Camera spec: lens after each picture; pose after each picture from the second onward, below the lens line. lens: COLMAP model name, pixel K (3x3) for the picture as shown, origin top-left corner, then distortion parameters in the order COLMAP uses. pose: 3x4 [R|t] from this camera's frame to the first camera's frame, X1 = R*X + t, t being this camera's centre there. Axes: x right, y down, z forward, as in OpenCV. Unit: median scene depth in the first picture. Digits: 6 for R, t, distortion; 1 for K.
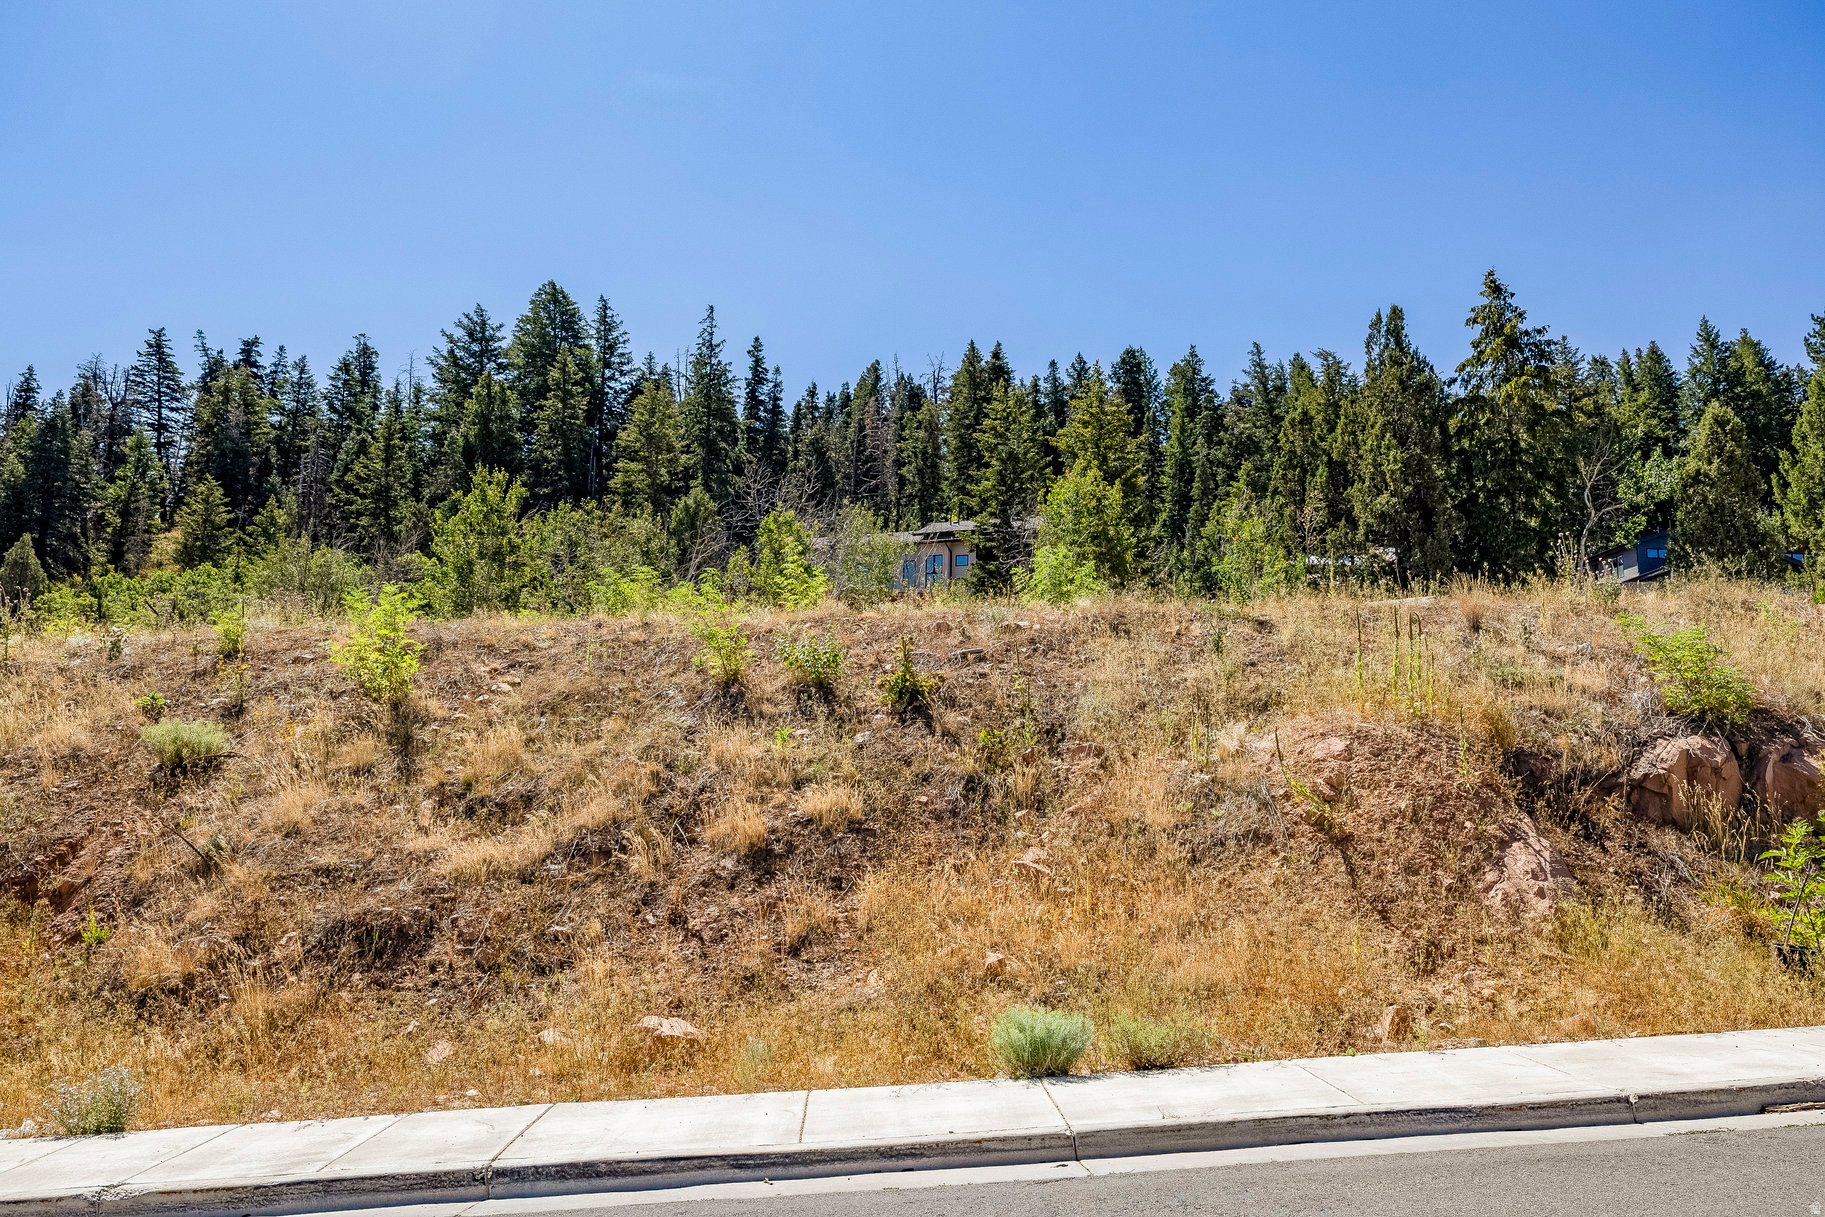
lens RADIAL K [[1395.2, 0, 912.5], [0, 1395.2, 608.5], [0, 0, 1]] dist [0.001847, -0.003147]
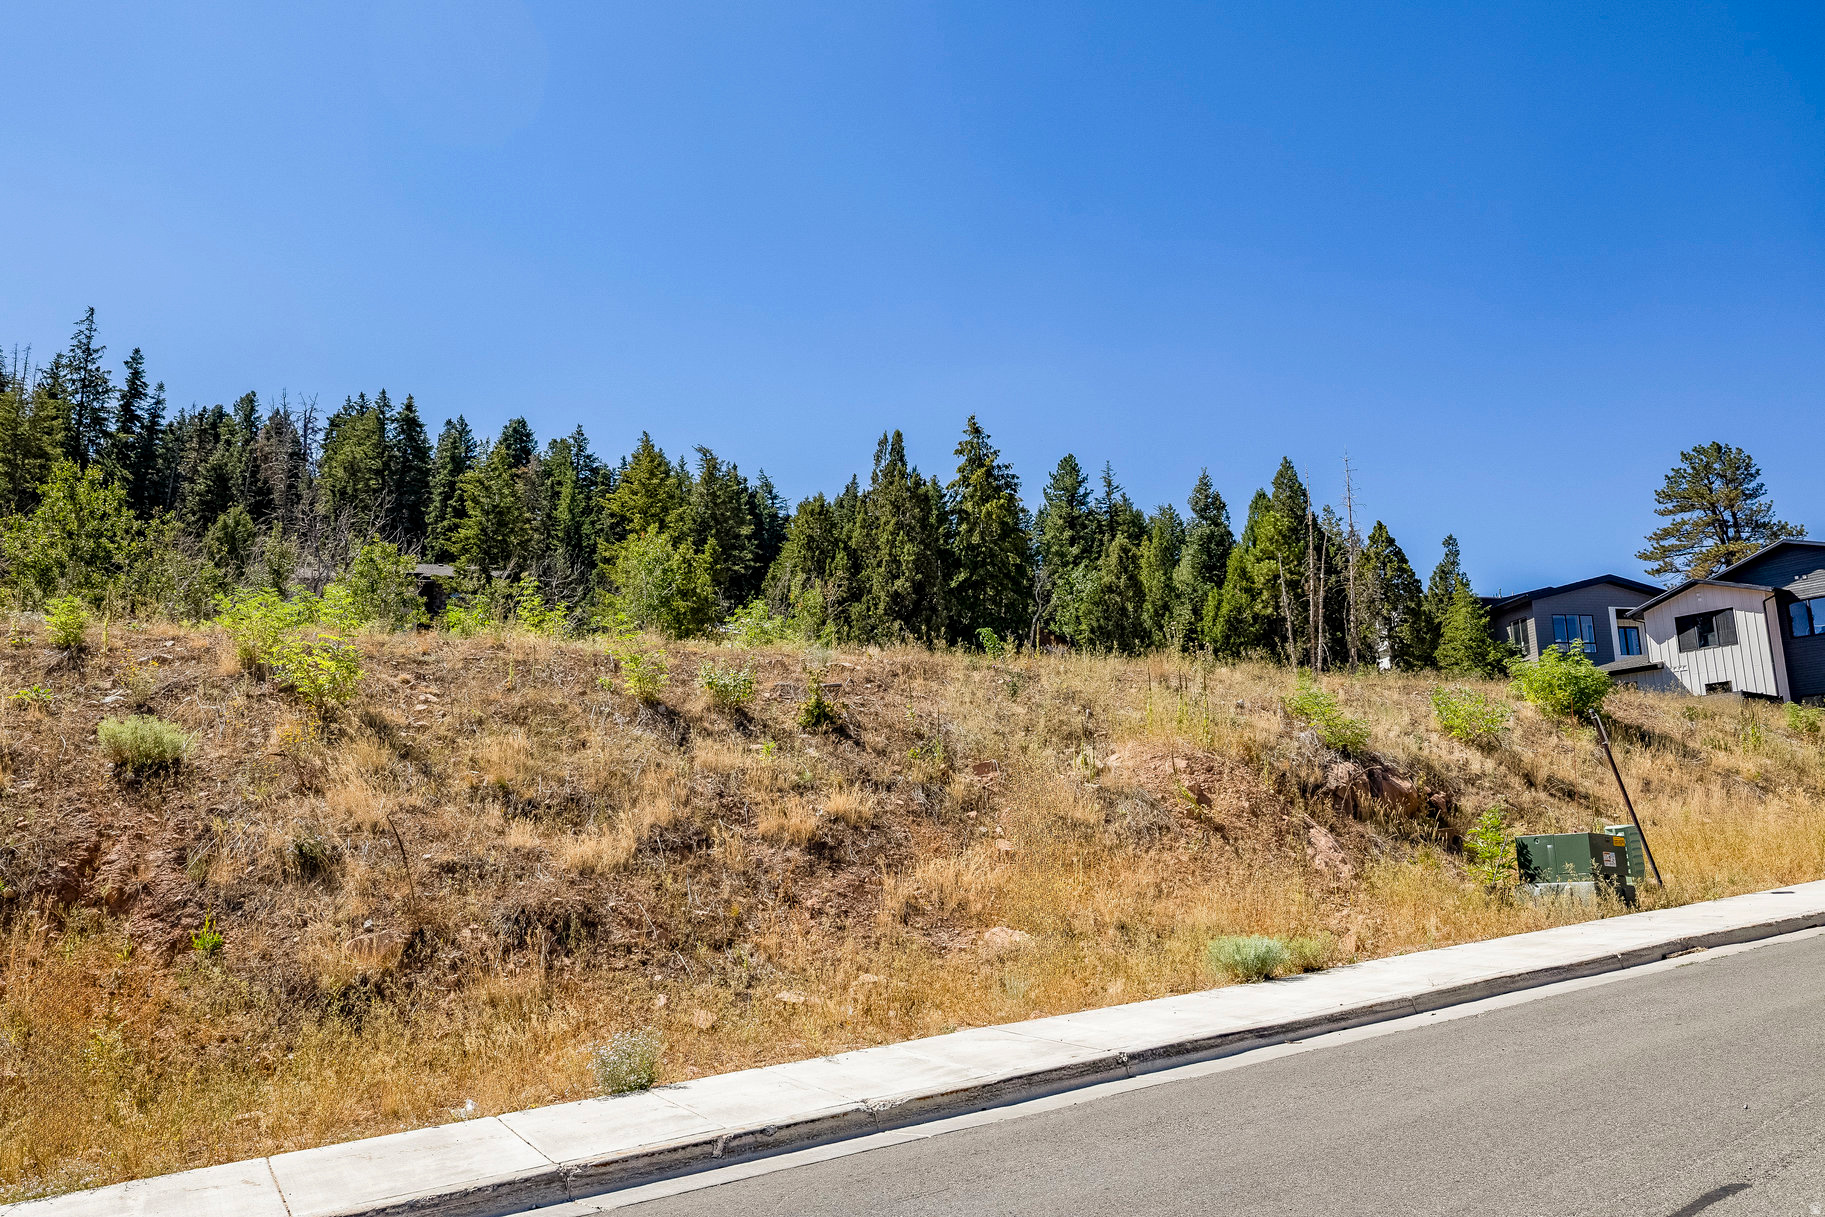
lens RADIAL K [[1253.4, 0, 912.5], [0, 1253.4, 608.5], [0, 0, 1]] dist [0.000385, -0.000659]
pose [[0.869796, 0.078482, 0.487129, -0.064669], [-0.056217, 0.996603, -0.060185, 0.003931], [-0.490198, 0.024964, 0.871254, 0.003611]]
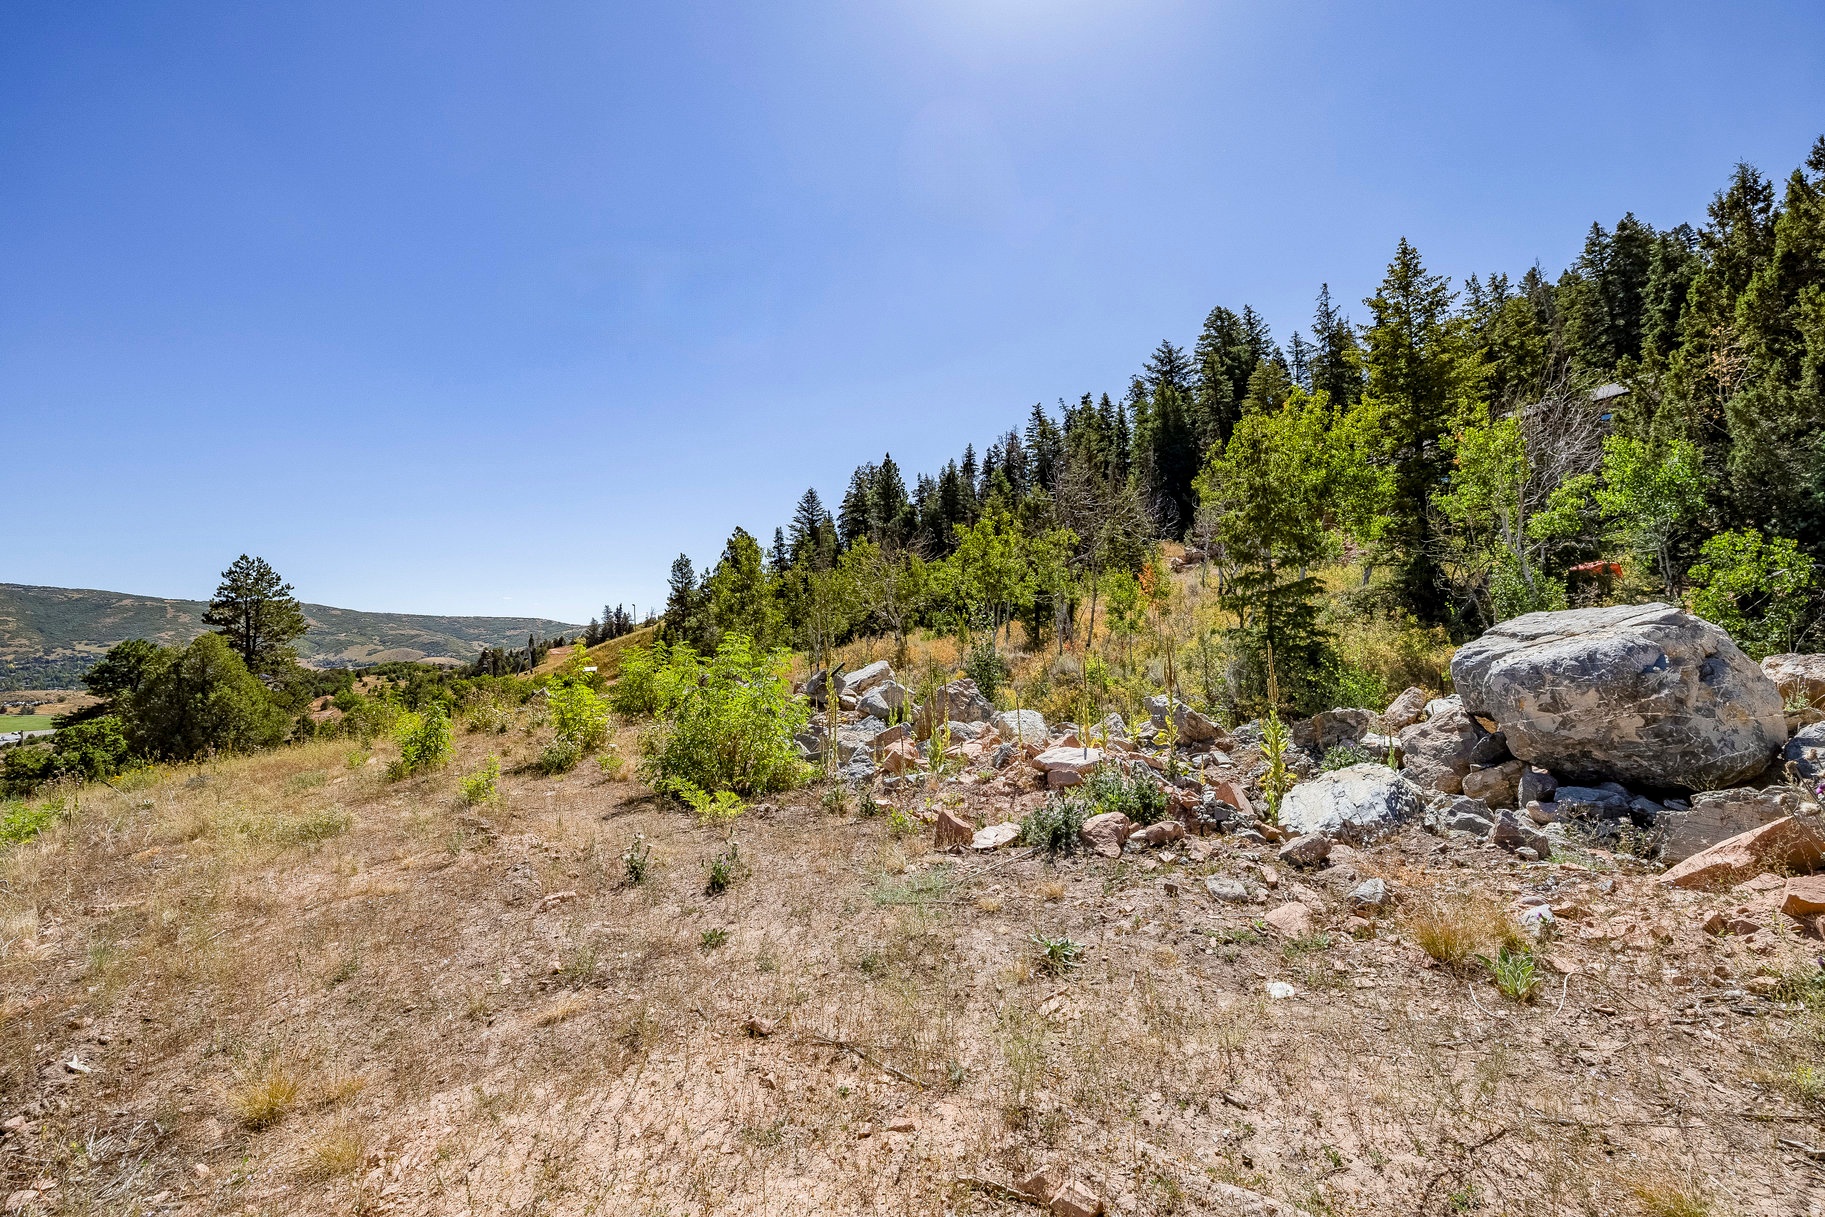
lens RADIAL K [[765.1, 0, 912.5], [0, 765.1, 608.5], [0, 0, 1]] dist [0.001275, 0.000731]
pose [[0.693204, -0.078657, -0.716437, 0.092444], [0.164972, 0.984954, 0.051485, -0.013422], [0.701607, -0.153881, 0.695750, 0.175286]]
